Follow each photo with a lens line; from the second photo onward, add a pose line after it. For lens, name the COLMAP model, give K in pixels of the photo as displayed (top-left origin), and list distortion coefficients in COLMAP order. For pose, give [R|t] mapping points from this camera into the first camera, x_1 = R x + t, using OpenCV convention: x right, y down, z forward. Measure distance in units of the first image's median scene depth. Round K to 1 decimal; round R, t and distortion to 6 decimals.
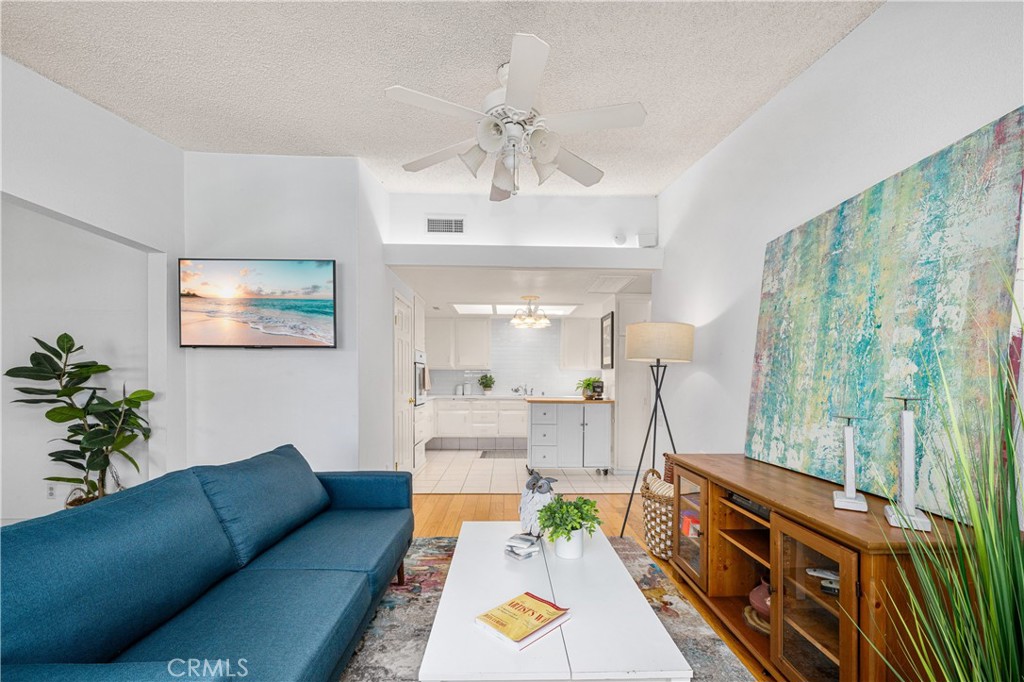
lens RADIAL K [[417.7, 0, 514.4], [0, 417.7, 378.6], [0, 0, 1]] dist [-0.000136, 0.000088]
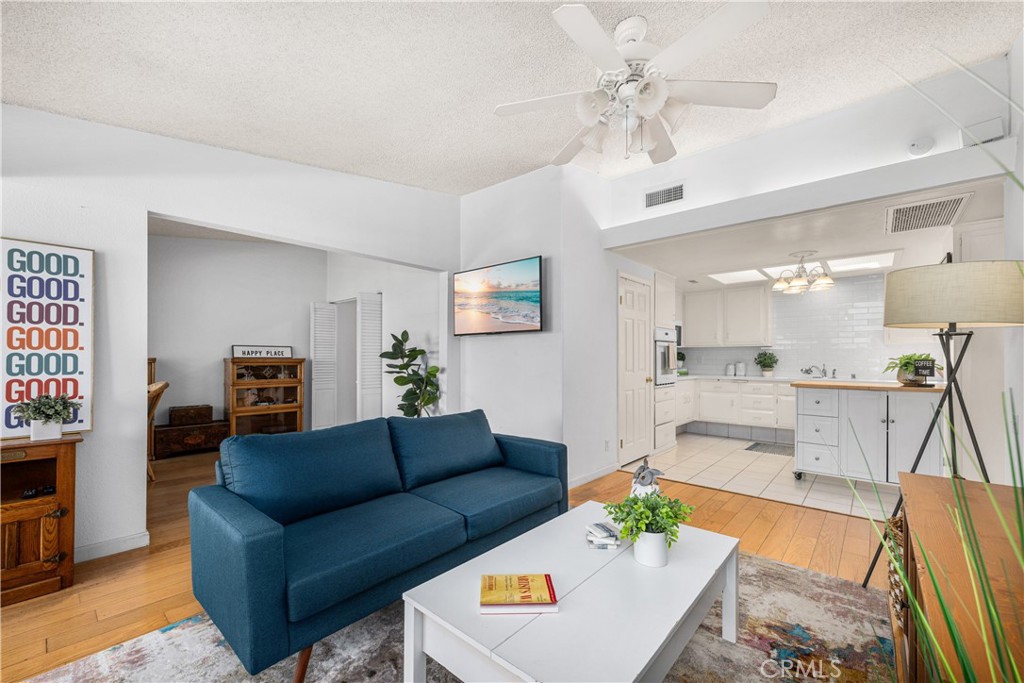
lens RADIAL K [[415.5, 0, 513.8], [0, 415.5, 348.5], [0, 0, 1]] dist [0.000446, 0.000152]
pose [[0.734539, -0.020714, -0.678251, 0.284054], [0.005272, 0.999678, -0.024821, 0.003709], [0.678546, 0.014656, 0.734411, 0.099778]]
